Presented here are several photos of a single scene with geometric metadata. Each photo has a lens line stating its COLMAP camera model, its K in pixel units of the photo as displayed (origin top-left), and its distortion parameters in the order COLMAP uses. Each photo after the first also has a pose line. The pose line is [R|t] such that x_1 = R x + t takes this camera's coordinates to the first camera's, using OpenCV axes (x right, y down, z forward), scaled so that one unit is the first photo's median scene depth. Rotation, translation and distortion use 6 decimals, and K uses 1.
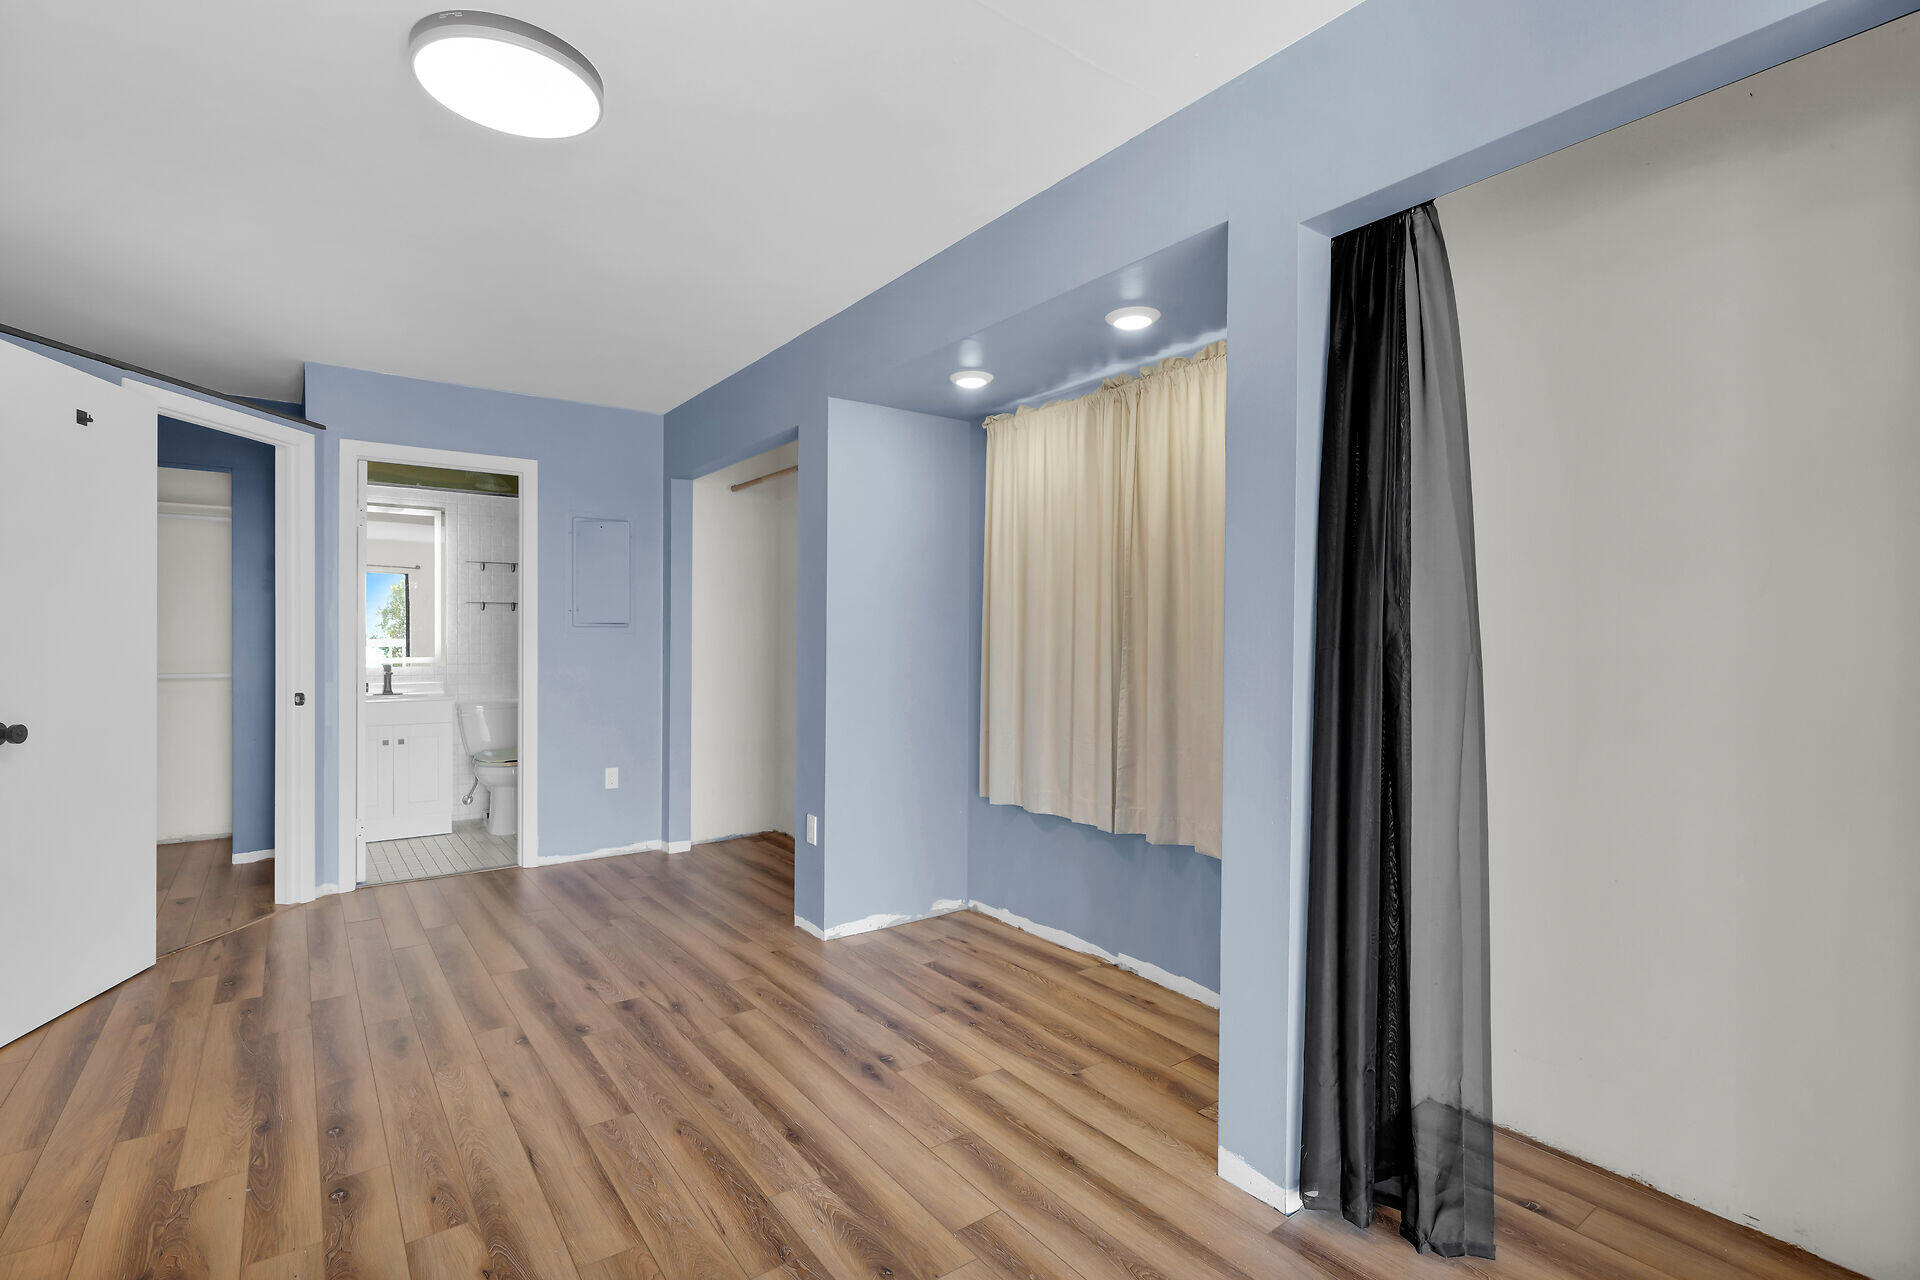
lens RADIAL K [[911.4, 0, 980.0], [0, 911.4, 651.8], [0, 0, 1]] dist [-0.005239, 0.000723]
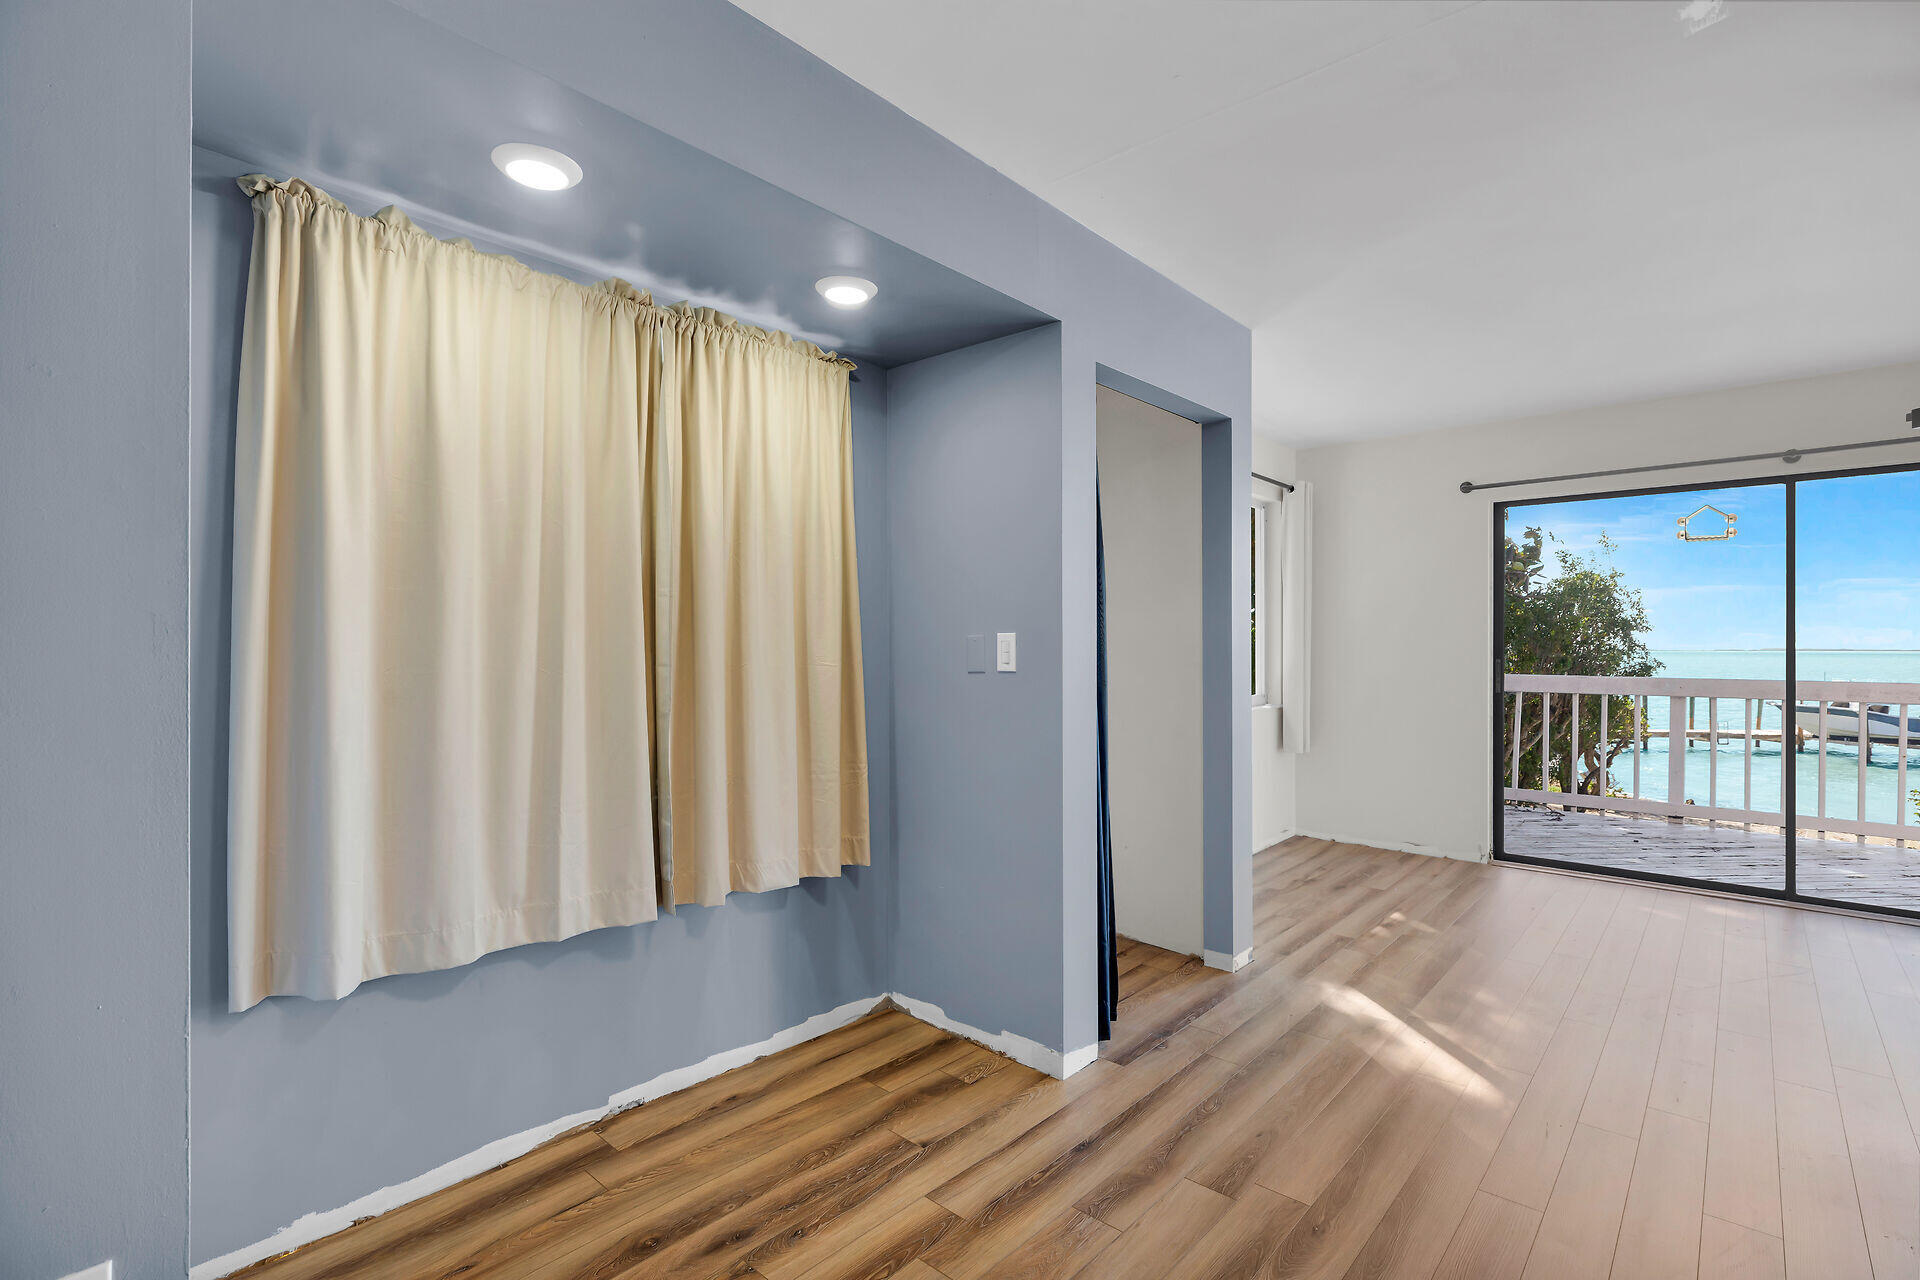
lens RADIAL K [[880.5, 0, 963.0], [0, 880.5, 640.8], [0, 0, 1]] dist [0.003880, 0.001349]
pose [[-0.188364, -0.003411, 0.982093, -0.646723], [0.007896, 0.999956, 0.004987, -0.026630], [-0.982068, 0.008694, -0.188328, 0.974731]]
